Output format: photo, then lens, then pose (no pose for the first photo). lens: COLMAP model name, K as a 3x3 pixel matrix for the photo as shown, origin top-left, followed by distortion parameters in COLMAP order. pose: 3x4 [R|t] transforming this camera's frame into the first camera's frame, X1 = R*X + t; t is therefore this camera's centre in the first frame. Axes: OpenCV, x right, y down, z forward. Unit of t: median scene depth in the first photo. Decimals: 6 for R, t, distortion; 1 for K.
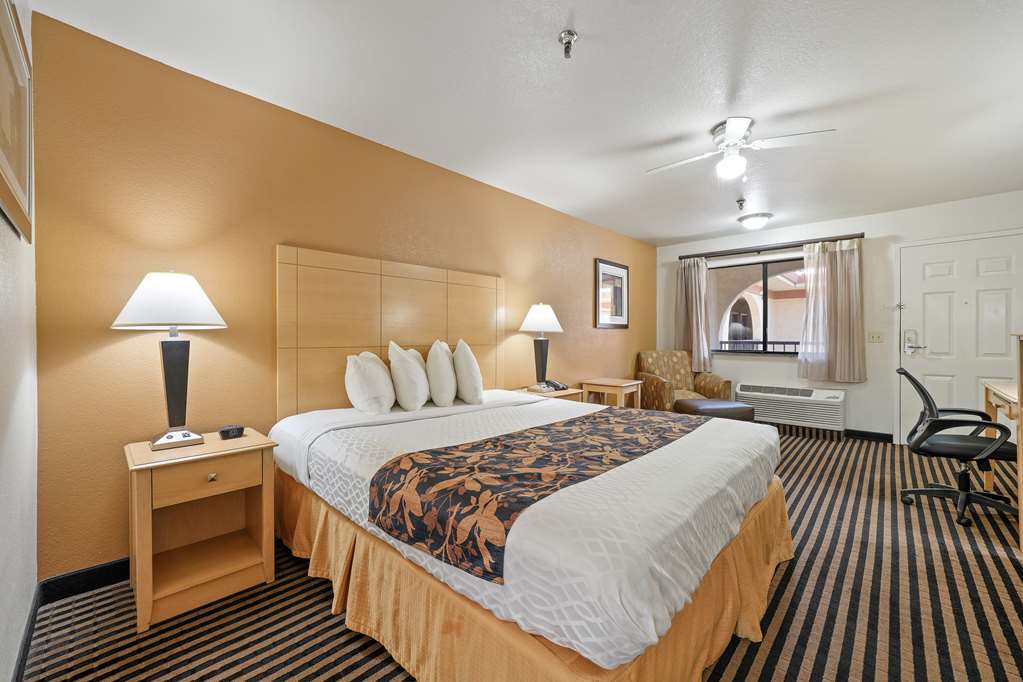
lens RADIAL K [[410.1, 0, 508.9], [0, 410.1, 341.9], [0, 0, 1]] dist [-0.004500, 0.002644]
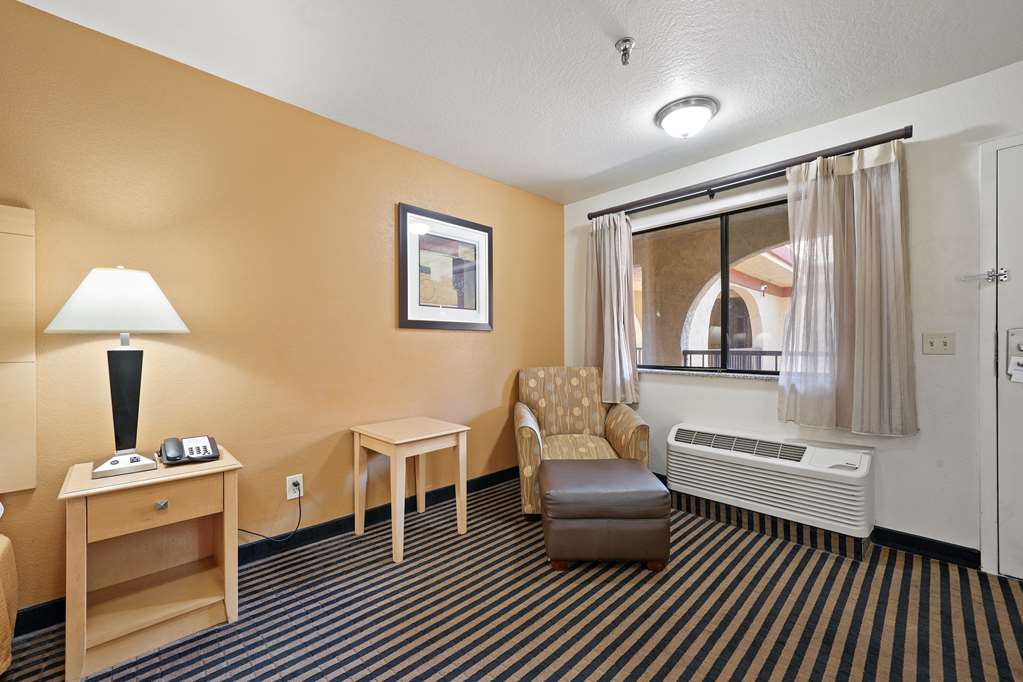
lens RADIAL K [[410.1, 0, 494.1], [0, 410.1, 349.1], [0, 0, 1]] dist [-0.004500, 0.002644]
pose [[0.998131, -0.001665, -0.061090, 0.373782], [0.001406, 0.999990, -0.004281, -0.003132], [0.061097, 0.004187, 0.998123, 0.450777]]
